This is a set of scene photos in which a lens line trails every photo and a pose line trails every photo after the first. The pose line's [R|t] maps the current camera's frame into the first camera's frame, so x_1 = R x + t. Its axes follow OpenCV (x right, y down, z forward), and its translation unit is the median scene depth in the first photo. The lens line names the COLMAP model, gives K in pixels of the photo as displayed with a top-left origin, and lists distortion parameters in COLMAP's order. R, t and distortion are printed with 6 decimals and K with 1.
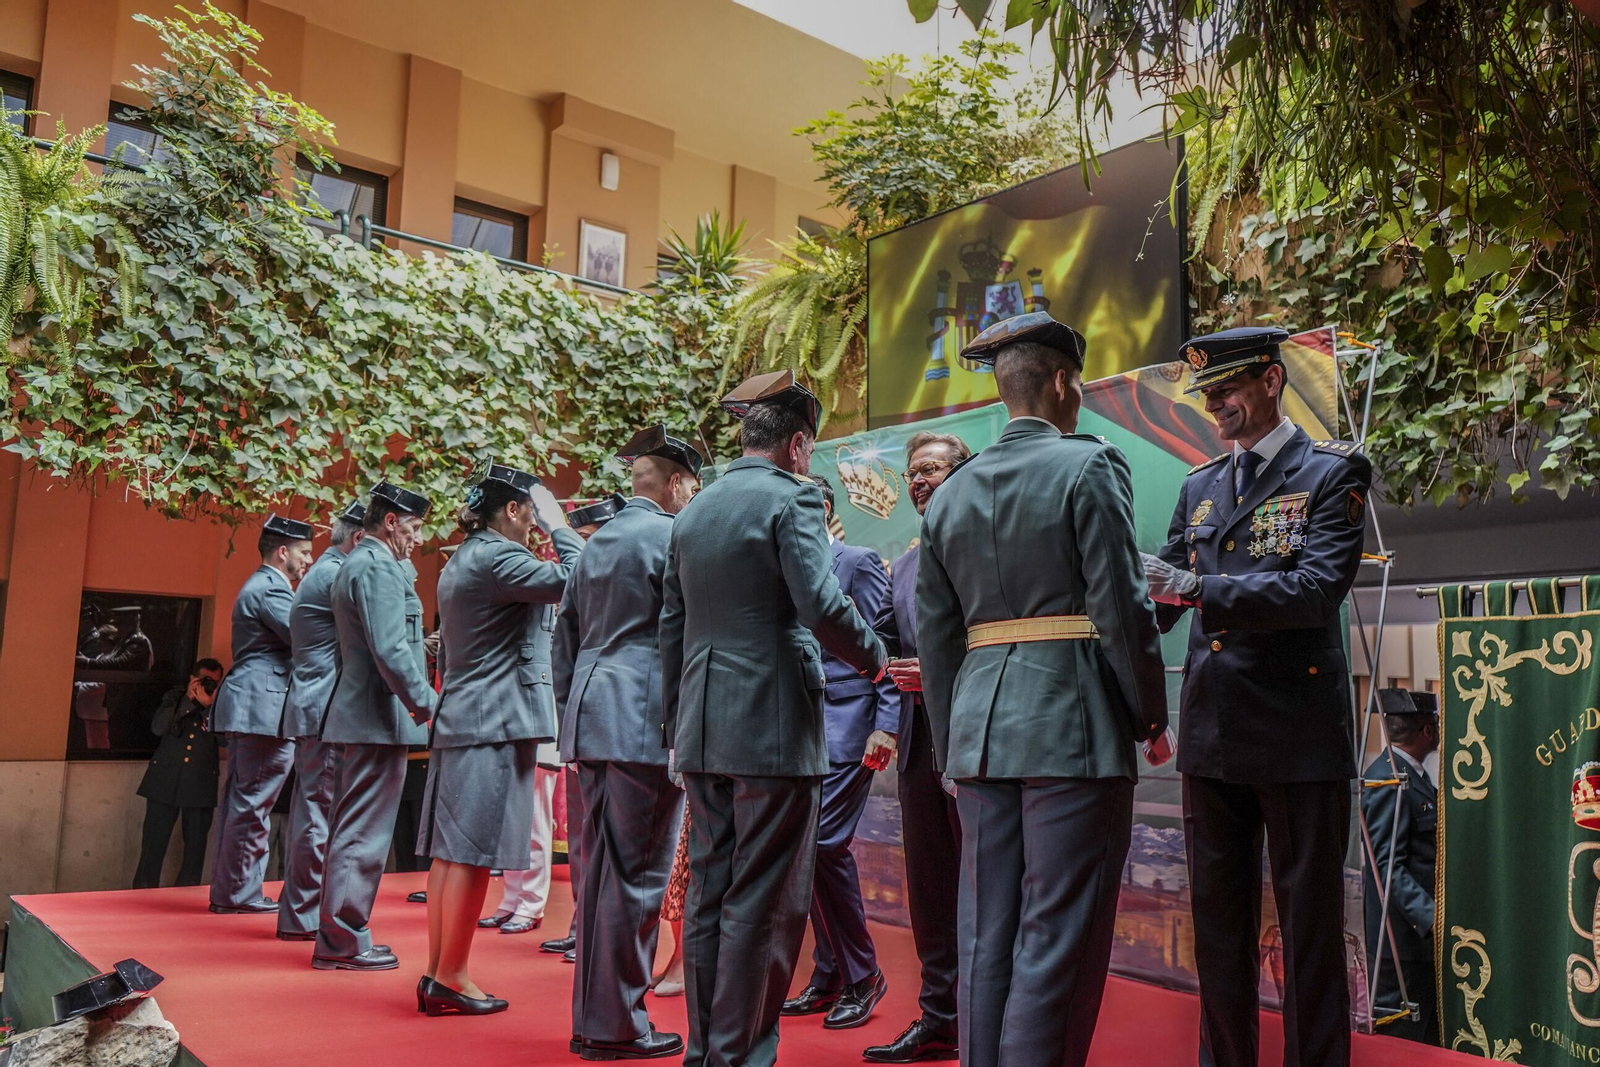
lens RADIAL K [[1281.0, 0, 800.0], [0, 1281.0, 533.5], [0, 0, 1]] dist [-0.001581, 0.002229]
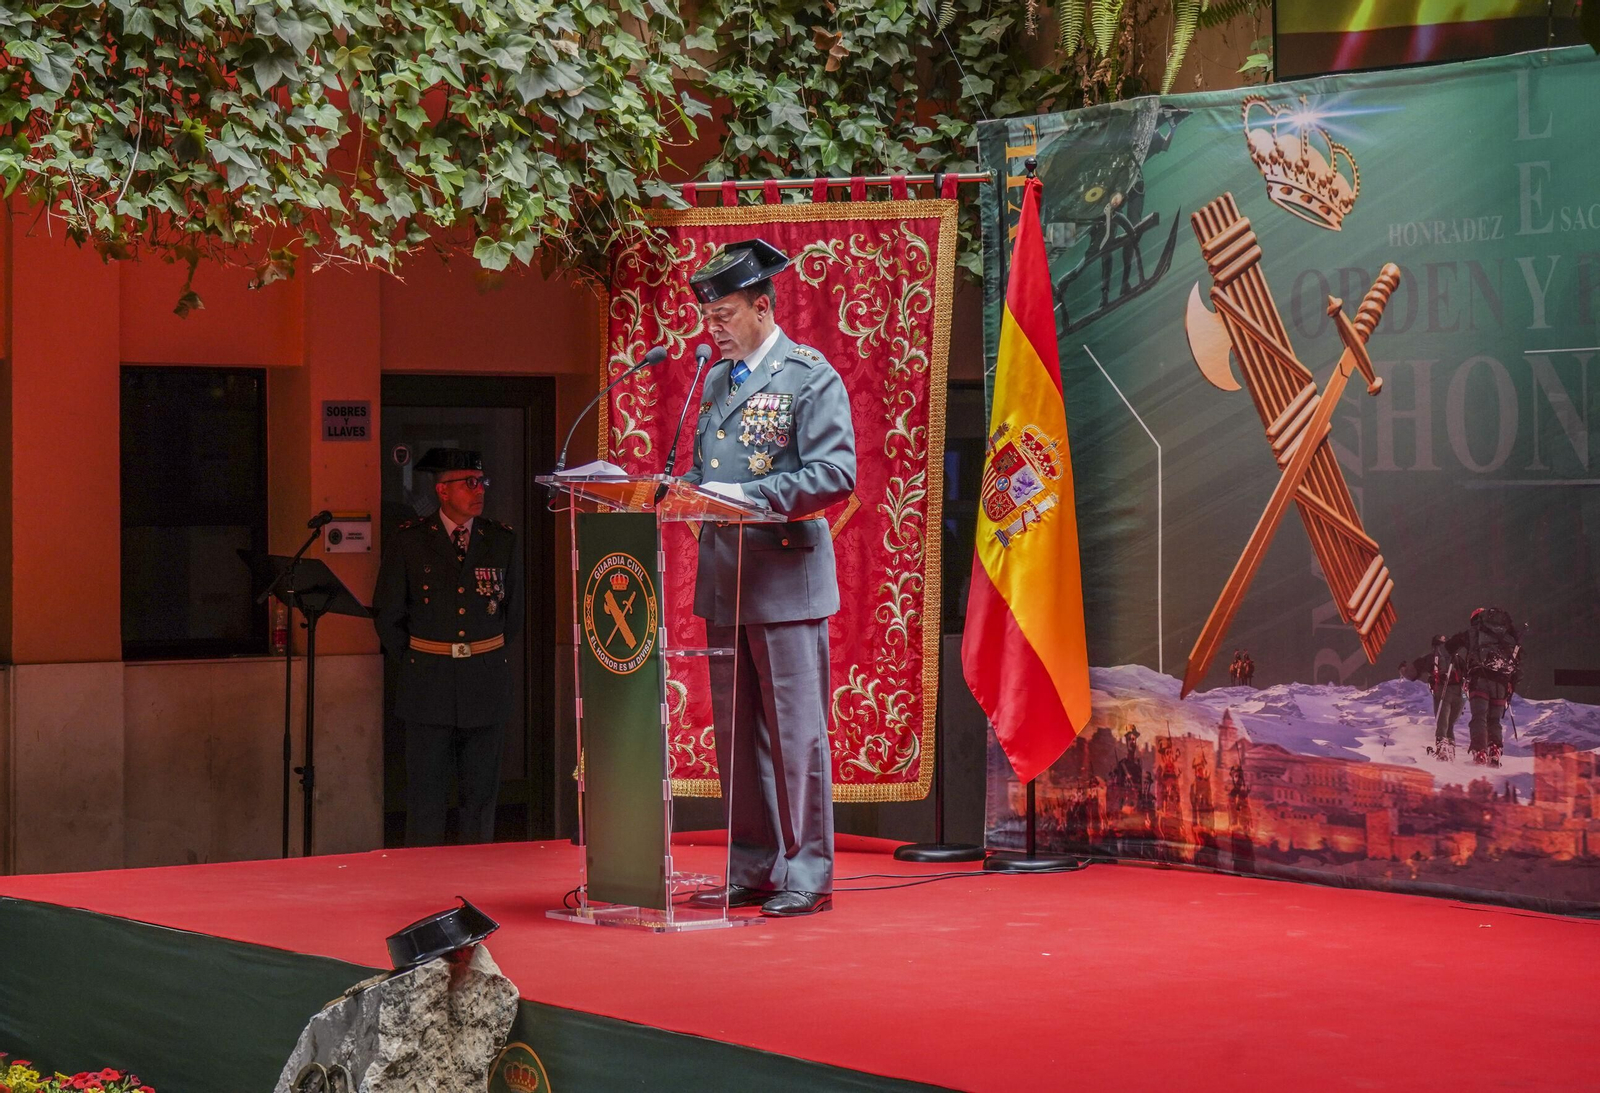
lens RADIAL K [[3517.0, 0, 734.7], [0, 3517.0, 551.7], [0, 0, 1]] dist [-0.037742, -0.200217]
pose [[0.999102, -0.028964, -0.030915, -0.141576], [0.033208, 0.988577, 0.147011, -0.097155], [0.026304, -0.147906, 0.988652, -0.563195]]
